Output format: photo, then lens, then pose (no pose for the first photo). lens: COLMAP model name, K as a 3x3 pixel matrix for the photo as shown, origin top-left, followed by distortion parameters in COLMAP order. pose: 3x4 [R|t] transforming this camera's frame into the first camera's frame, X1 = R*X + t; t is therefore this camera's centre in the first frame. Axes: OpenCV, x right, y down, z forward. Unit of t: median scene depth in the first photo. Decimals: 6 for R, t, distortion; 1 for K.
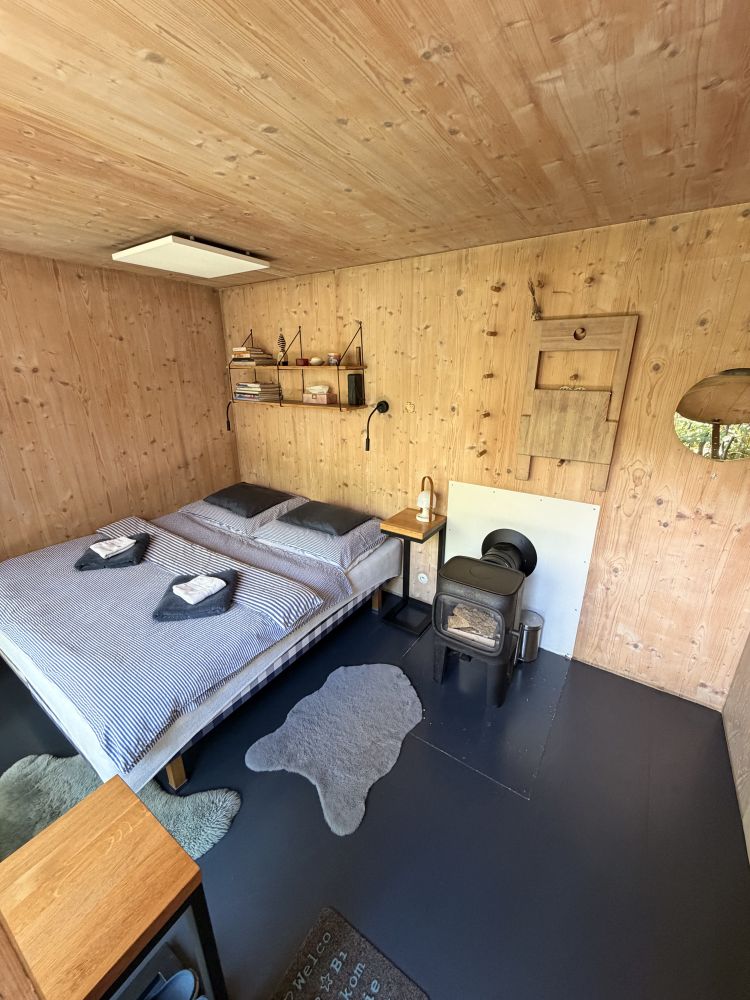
lens RADIAL K [[397.4, 0, 373.2], [0, 397.4, 498.7], [0, 0, 1]] dist [-0.004373, 0.000803]
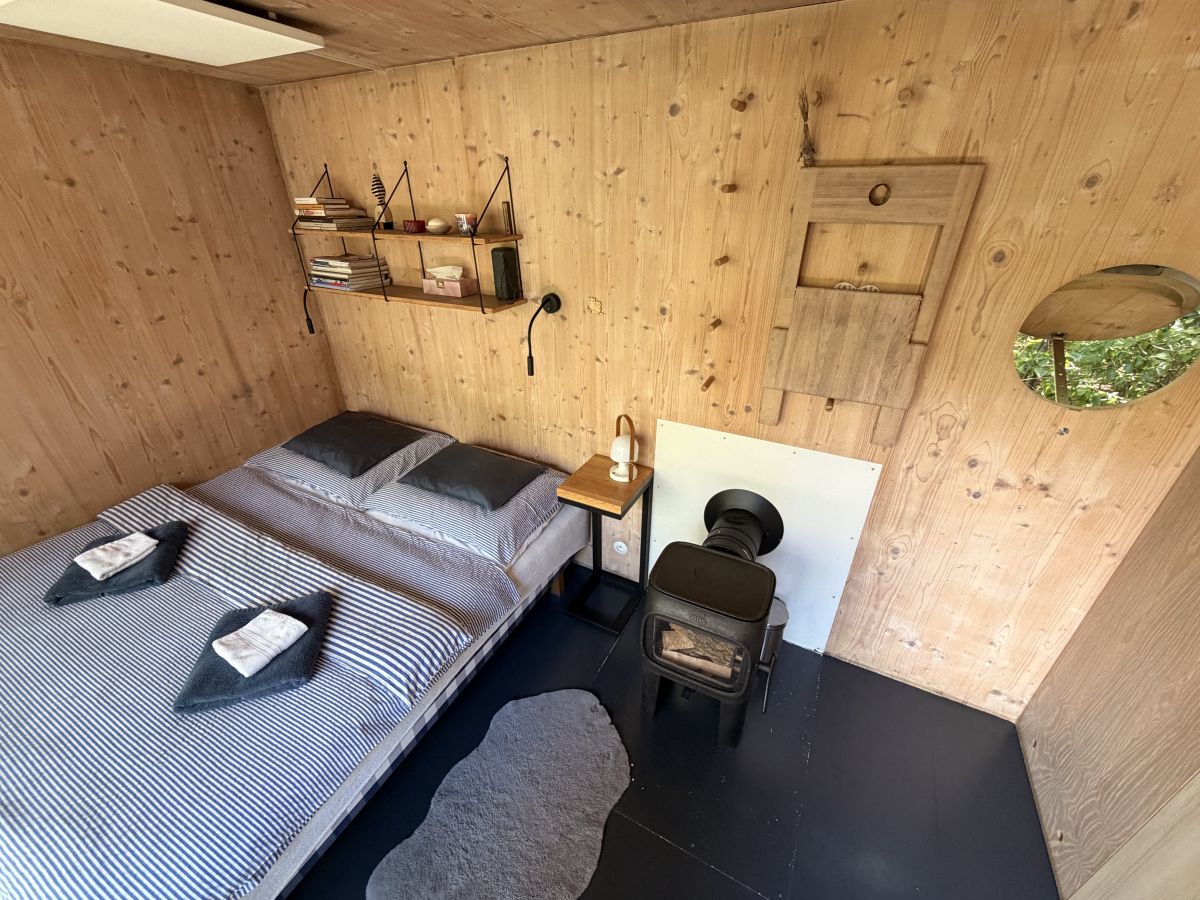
lens RADIAL K [[476.9, 0, 604.0], [0, 476.9, 451.1], [0, 0, 1]] dist [-0.004373, 0.000803]
pose [[0.992695, -0.051887, 0.108922, 0.013783], [0.033543, 0.985900, 0.163941, -0.135509], [-0.115893, -0.159090, 0.980438, 0.235408]]
